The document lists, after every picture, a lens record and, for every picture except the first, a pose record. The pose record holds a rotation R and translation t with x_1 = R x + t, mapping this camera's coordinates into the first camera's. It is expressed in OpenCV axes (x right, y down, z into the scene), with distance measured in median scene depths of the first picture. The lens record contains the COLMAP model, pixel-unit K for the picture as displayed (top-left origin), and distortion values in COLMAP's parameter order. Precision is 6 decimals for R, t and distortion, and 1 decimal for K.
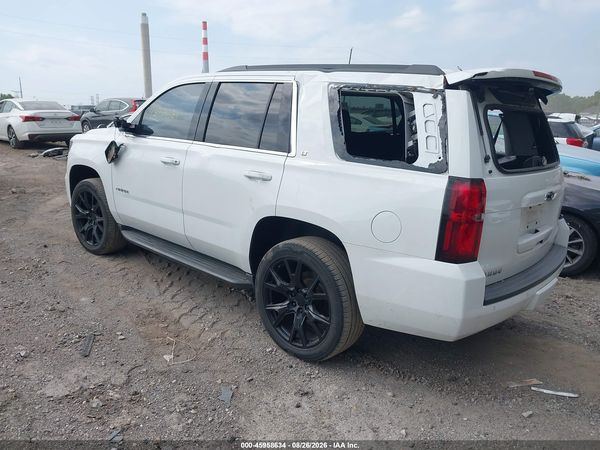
lens RADIAL K [[472.5, 0, 293.9], [0, 472.5, 225.4], [0, 0, 1]] dist [0.011395, -0.007197]
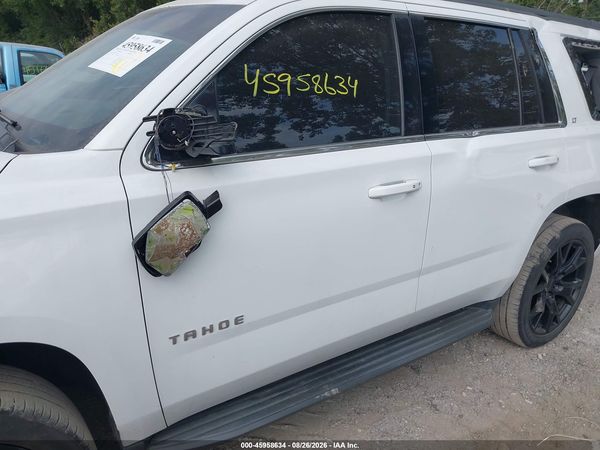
lens RADIAL K [[472.5, 0, 293.9], [0, 472.5, 225.4], [0, 0, 1]] dist [0.011395, -0.007197]
pose [[0.242472, -0.349808, 0.904899, -0.878339], [0.211190, 0.929397, 0.302689, -0.323069], [-0.946893, 0.117712, 0.299228, 1.172069]]
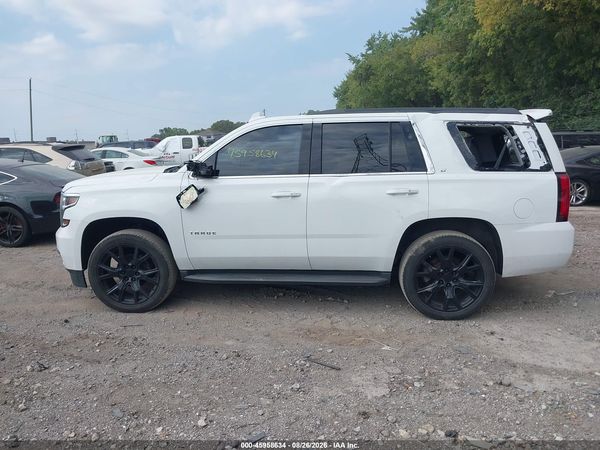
lens RADIAL K [[471.2, 0, 297.3], [0, 471.2, 216.9], [0, 0, 1]] dist [0.077985, -0.176323]
pose [[0.806209, -0.151899, 0.571798, -1.078289], [0.195007, 0.980696, -0.014426, -0.076317], [-0.558569, 0.123135, 0.820268, 0.095755]]
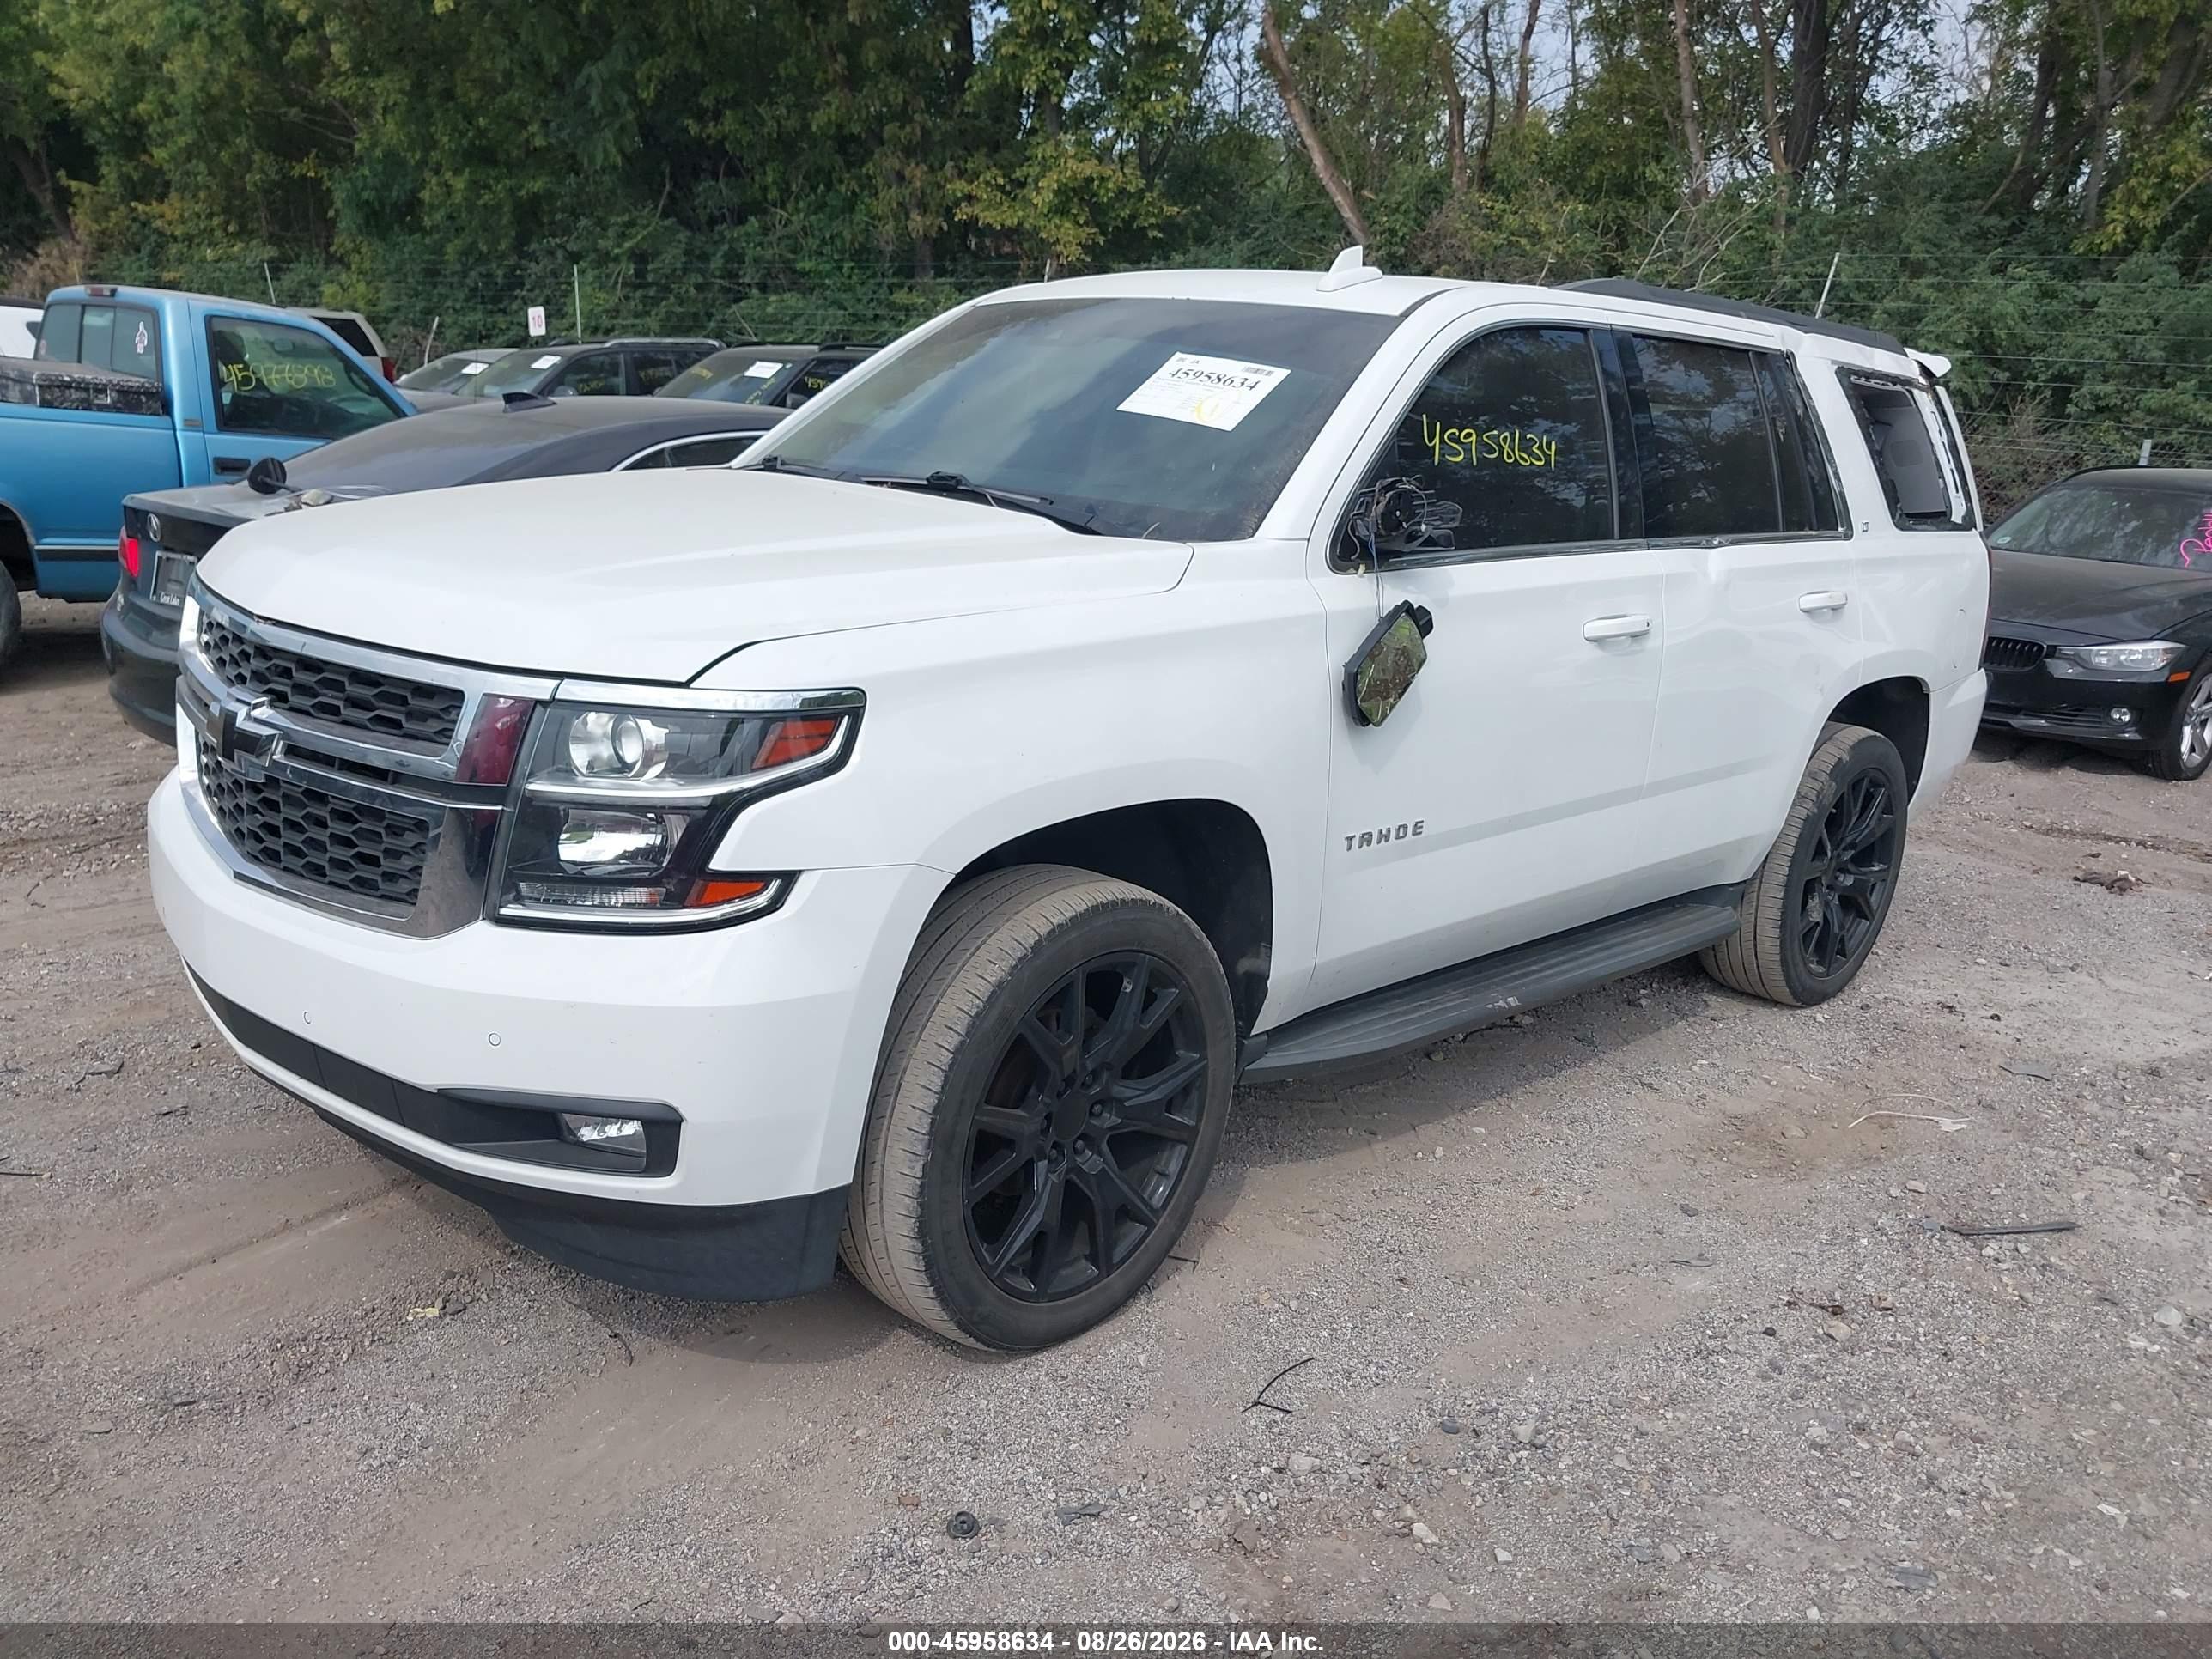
lens RADIAL K [[1741.9, 0, 1083.4], [0, 1741.9, 831.0], [0, 0, 1]] dist [0.011395, -0.007197]
pose [[0.081058, -0.287440, 0.954363, -1.541041], [0.181570, 0.945750, 0.269425, -0.425640], [-0.980032, 0.151445, 0.128851, 1.448296]]
